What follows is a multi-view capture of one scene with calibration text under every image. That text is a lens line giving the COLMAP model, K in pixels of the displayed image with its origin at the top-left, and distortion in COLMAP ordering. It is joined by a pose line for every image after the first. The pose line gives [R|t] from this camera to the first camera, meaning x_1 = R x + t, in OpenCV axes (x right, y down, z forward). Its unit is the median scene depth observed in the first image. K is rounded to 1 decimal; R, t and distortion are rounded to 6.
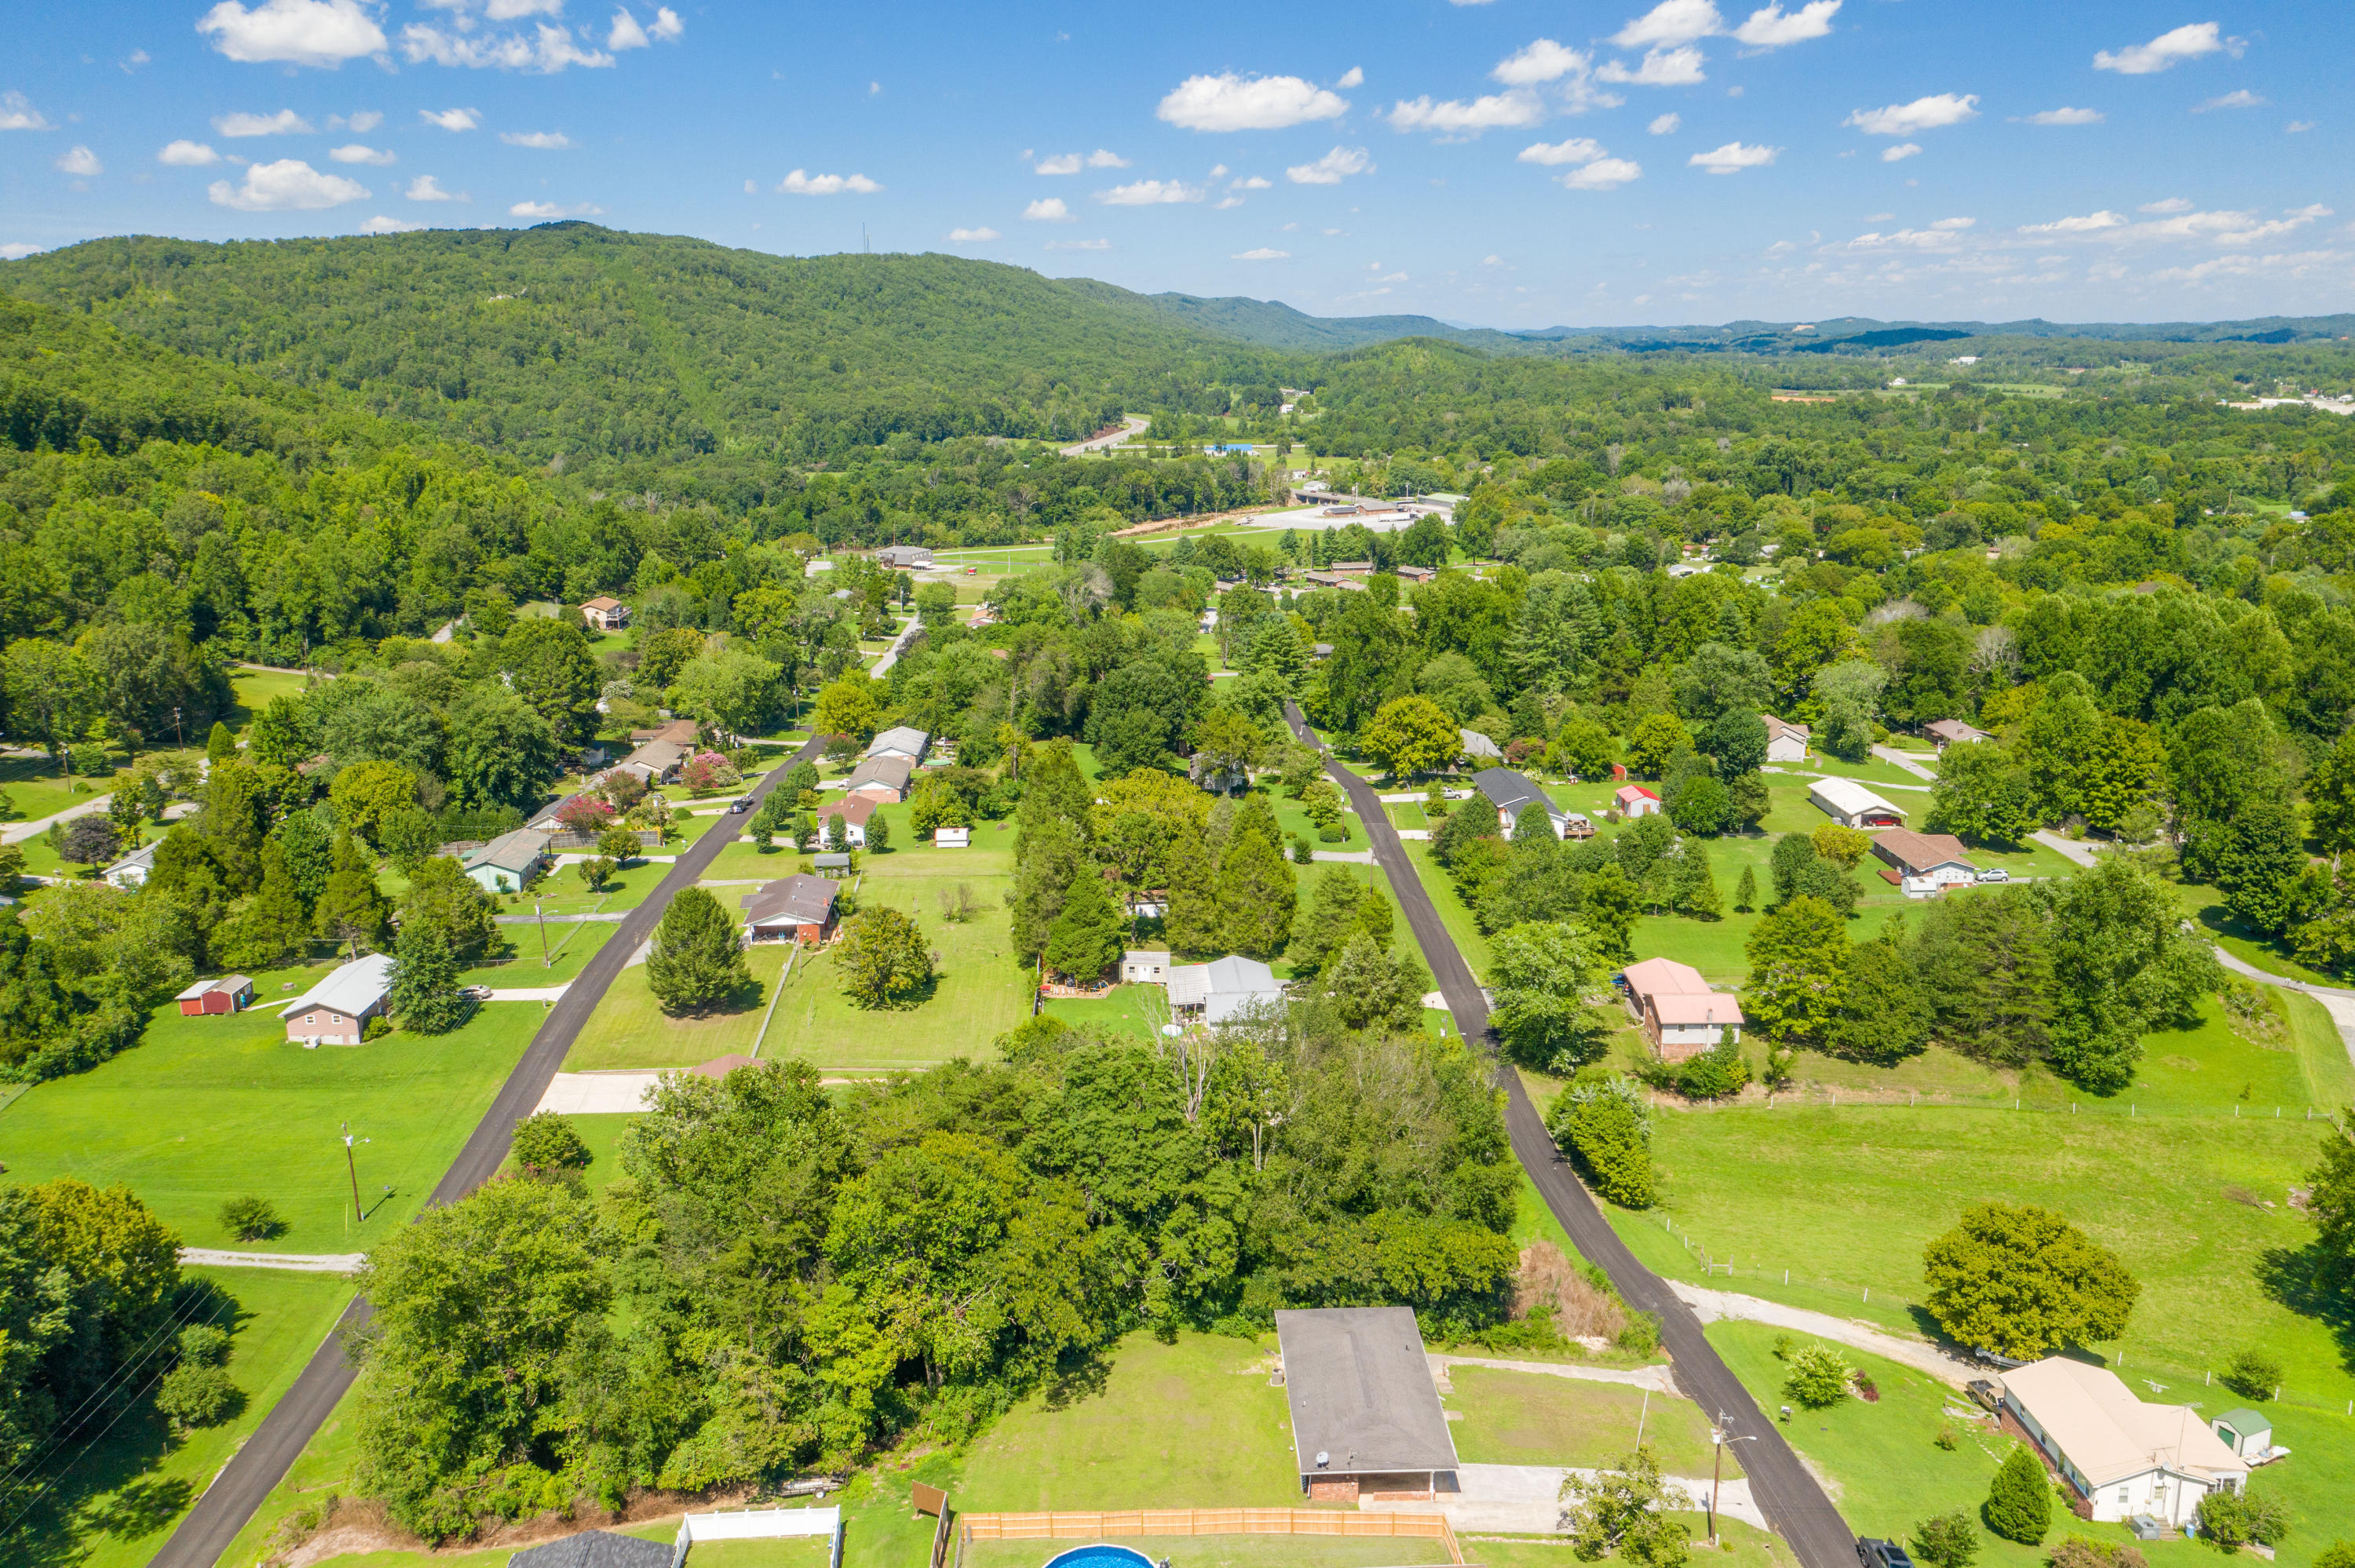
lens RADIAL K [[1859.1, 0, 1177.5], [0, 1859.1, 784.0], [0, 0, 1]] dist [-0.011577, 0.014763]
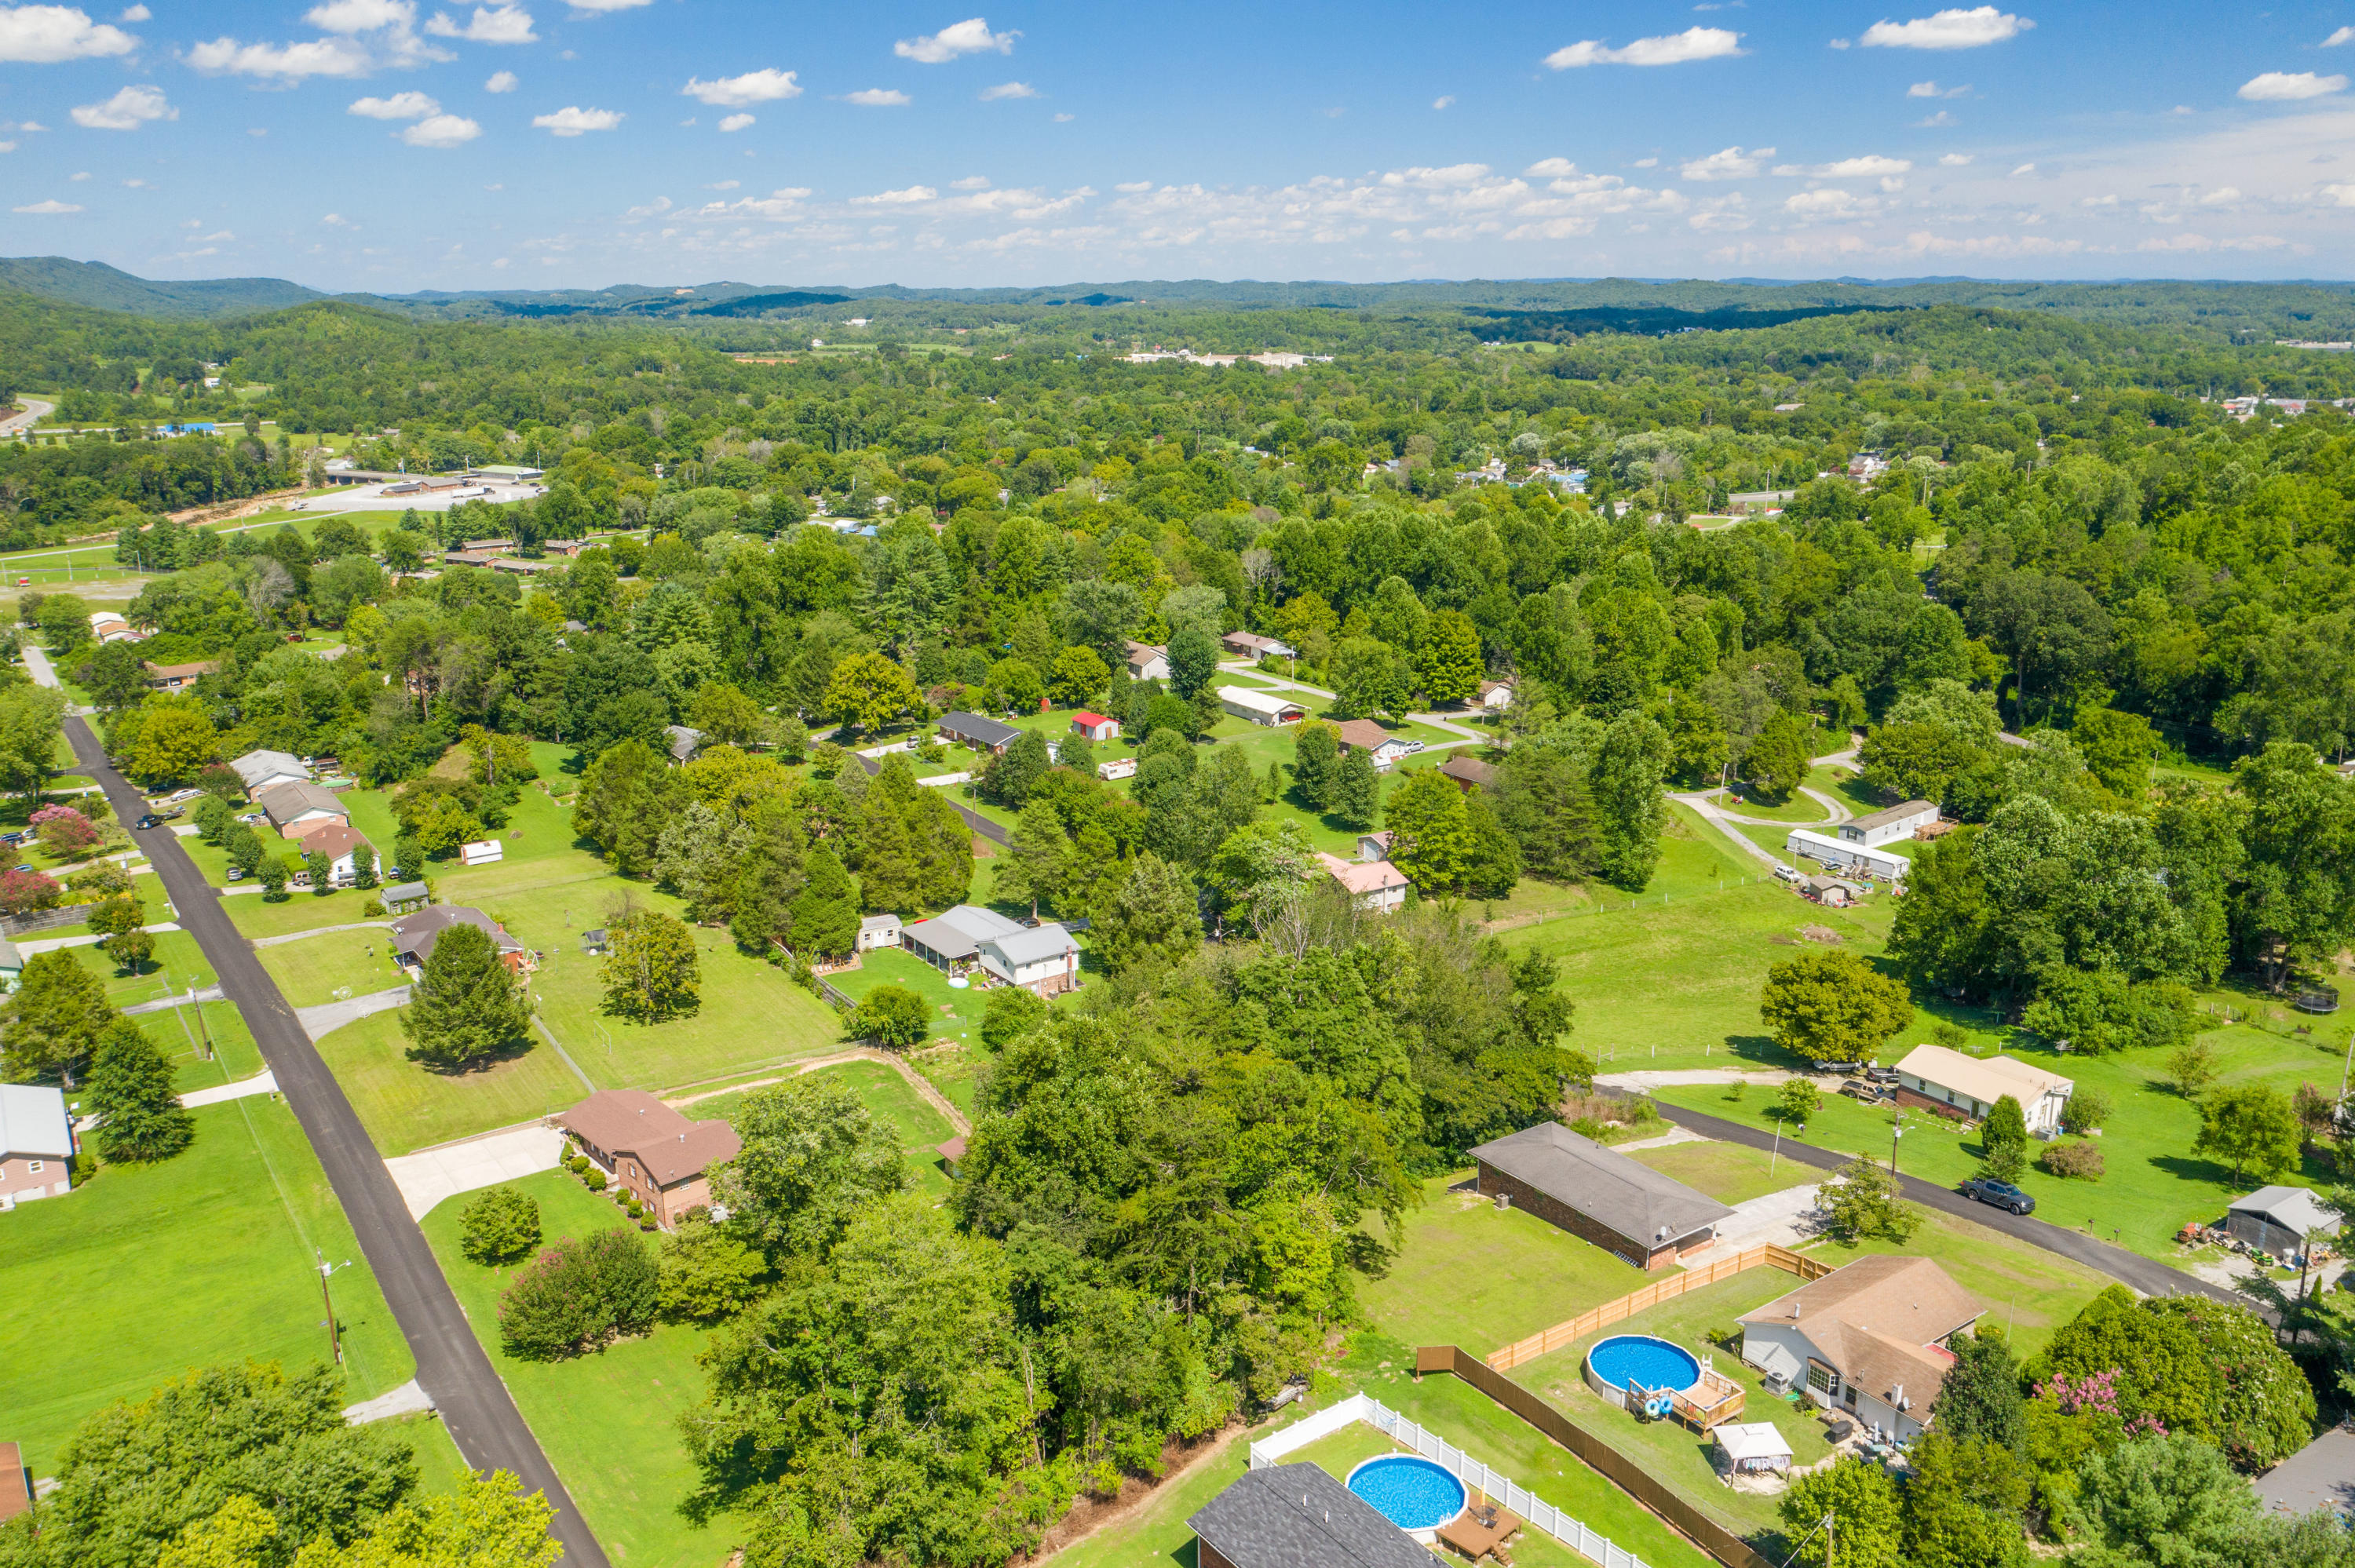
lens RADIAL K [[1857.4, 0, 1157.5], [0, 1857.4, 782.6], [0, 0, 1]] dist [-0.021860, 0.008928]
pose [[0.841625, -0.134339, 0.523088, -0.125503], [0.124938, 0.990725, 0.053418, -0.004831], [-0.525412, 0.020396, 0.850603, 0.023463]]
